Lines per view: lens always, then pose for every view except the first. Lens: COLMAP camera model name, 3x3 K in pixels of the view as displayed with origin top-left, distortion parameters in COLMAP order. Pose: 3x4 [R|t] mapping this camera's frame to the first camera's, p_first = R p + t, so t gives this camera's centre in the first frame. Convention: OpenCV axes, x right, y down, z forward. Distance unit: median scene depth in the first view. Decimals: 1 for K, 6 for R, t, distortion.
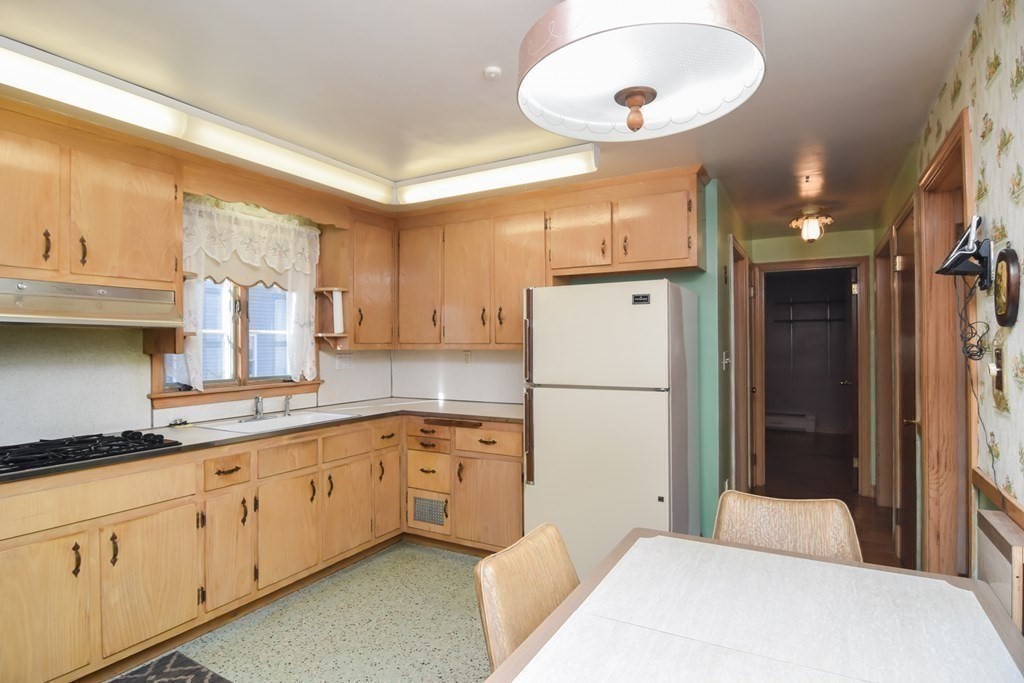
lens RADIAL K [[542.7, 0, 516.3], [0, 542.7, 342.8], [0, 0, 1]] dist [-0.006745, -0.009345]
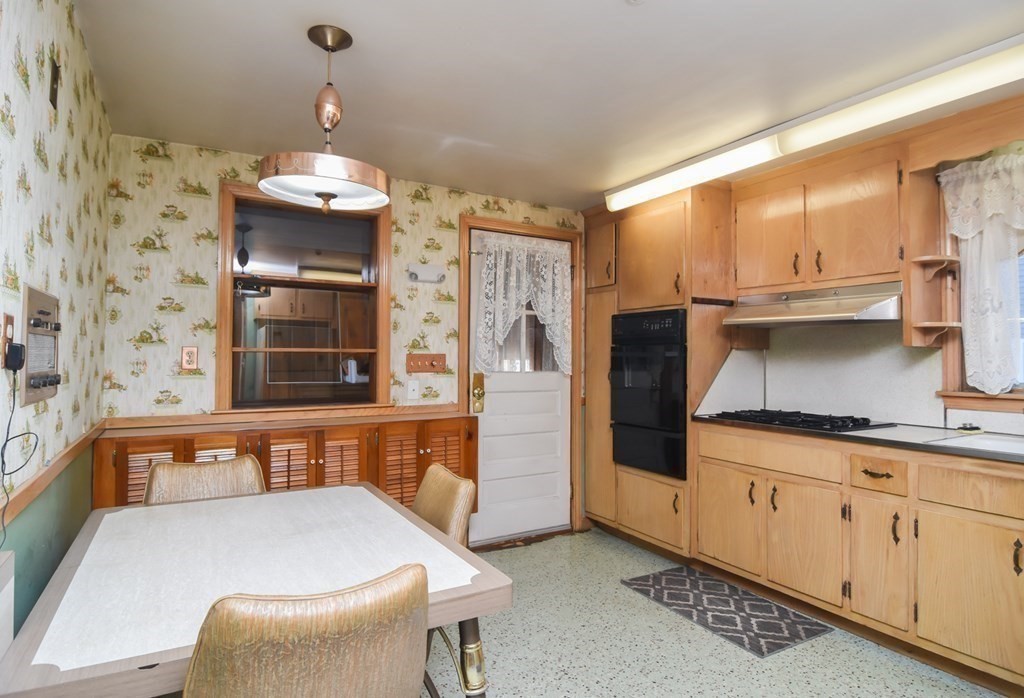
lens RADIAL K [[551.2, 0, 515.2], [0, 551.2, 346.7], [0, 0, 1]] dist [-0.005307, -0.001363]
pose [[-0.494558, -0.009475, -0.869093, 0.588236], [-0.000331, 0.999943, -0.010713, 0.034017], [0.869145, -0.005010, -0.494533, 0.956088]]
